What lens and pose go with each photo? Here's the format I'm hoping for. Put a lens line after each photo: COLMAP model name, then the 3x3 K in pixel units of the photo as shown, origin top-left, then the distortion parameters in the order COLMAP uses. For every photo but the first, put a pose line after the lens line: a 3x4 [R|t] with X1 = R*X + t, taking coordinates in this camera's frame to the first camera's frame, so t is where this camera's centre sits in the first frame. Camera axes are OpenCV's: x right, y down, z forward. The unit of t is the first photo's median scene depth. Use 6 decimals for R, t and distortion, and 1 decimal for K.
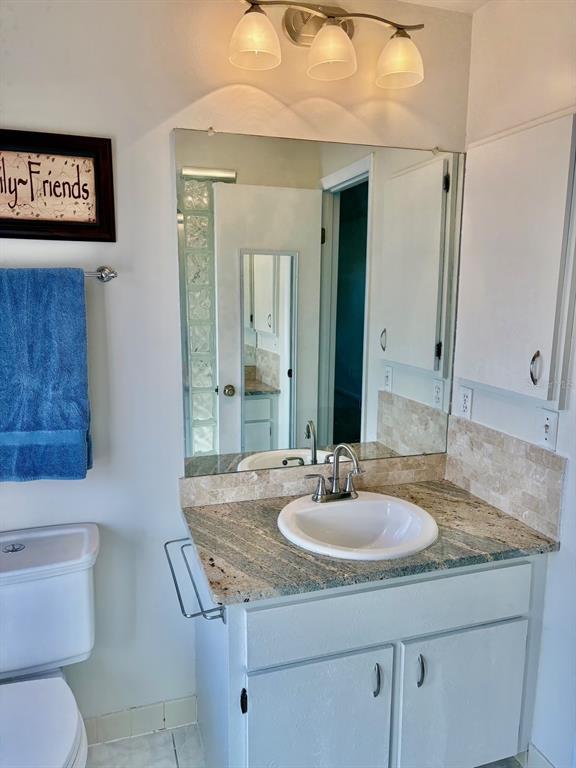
lens RADIAL K [[577.2, 0, 284.6], [0, 577.2, 386.4], [0, 0, 1]] dist [0.040522, -0.038961]
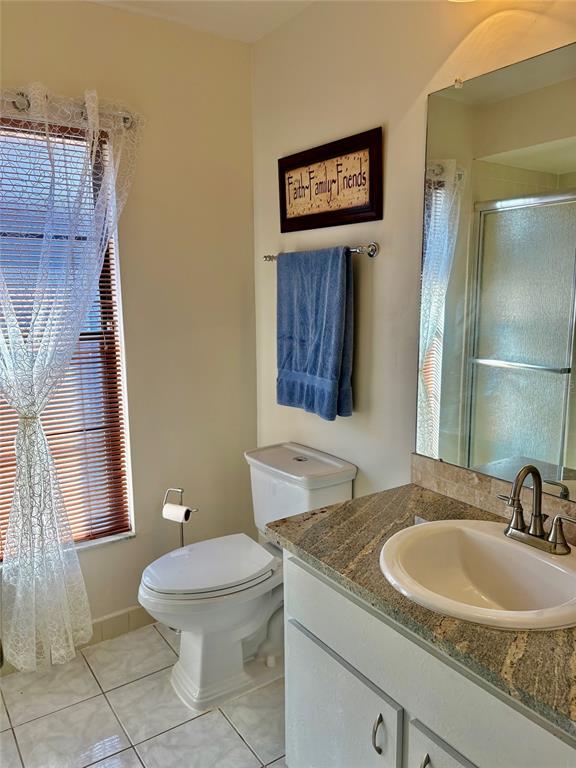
lens RADIAL K [[577.2, 0, 284.0], [0, 577.2, 382.1], [0, 0, 1]] dist [0.040522, -0.038961]
pose [[0.281347, 0.151296, -0.947604, 0.781913], [-0.157634, 0.981365, 0.109885, -0.038875], [0.946570, 0.118459, 0.299953, 0.553000]]
